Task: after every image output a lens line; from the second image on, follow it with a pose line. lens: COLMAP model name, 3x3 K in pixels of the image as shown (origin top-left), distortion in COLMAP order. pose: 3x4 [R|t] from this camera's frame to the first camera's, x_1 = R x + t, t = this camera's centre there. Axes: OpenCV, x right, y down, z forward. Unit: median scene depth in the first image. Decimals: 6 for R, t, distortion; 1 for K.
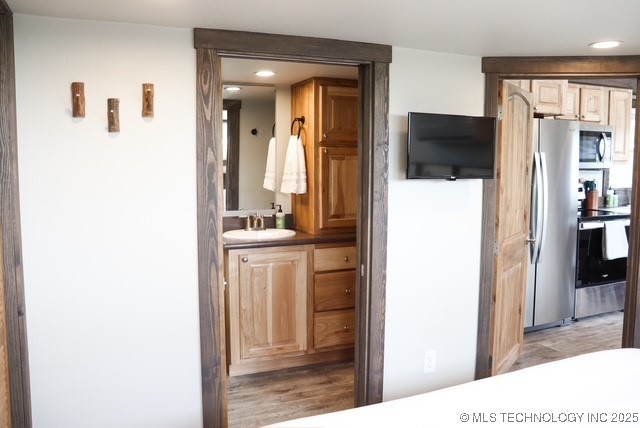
lens RADIAL K [[523.2, 0, 316.6], [0, 523.2, 201.8], [0, 0, 1]] dist [-0.183492, 0.167391]
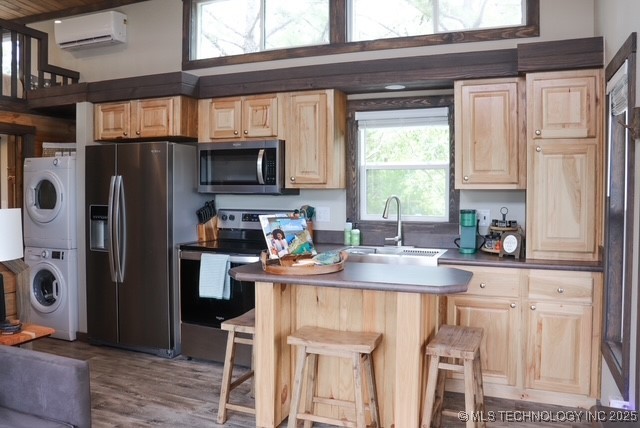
lens RADIAL K [[523.2, 0, 316.6], [0, 523.2, 201.8], [0, 0, 1]] dist [-0.183492, 0.167391]
pose [[0.700262, 0.021686, -0.713557, 1.364589], [-0.060815, 0.997717, -0.029360, -0.034766], [0.711291, 0.063955, 0.699982, 0.512146]]
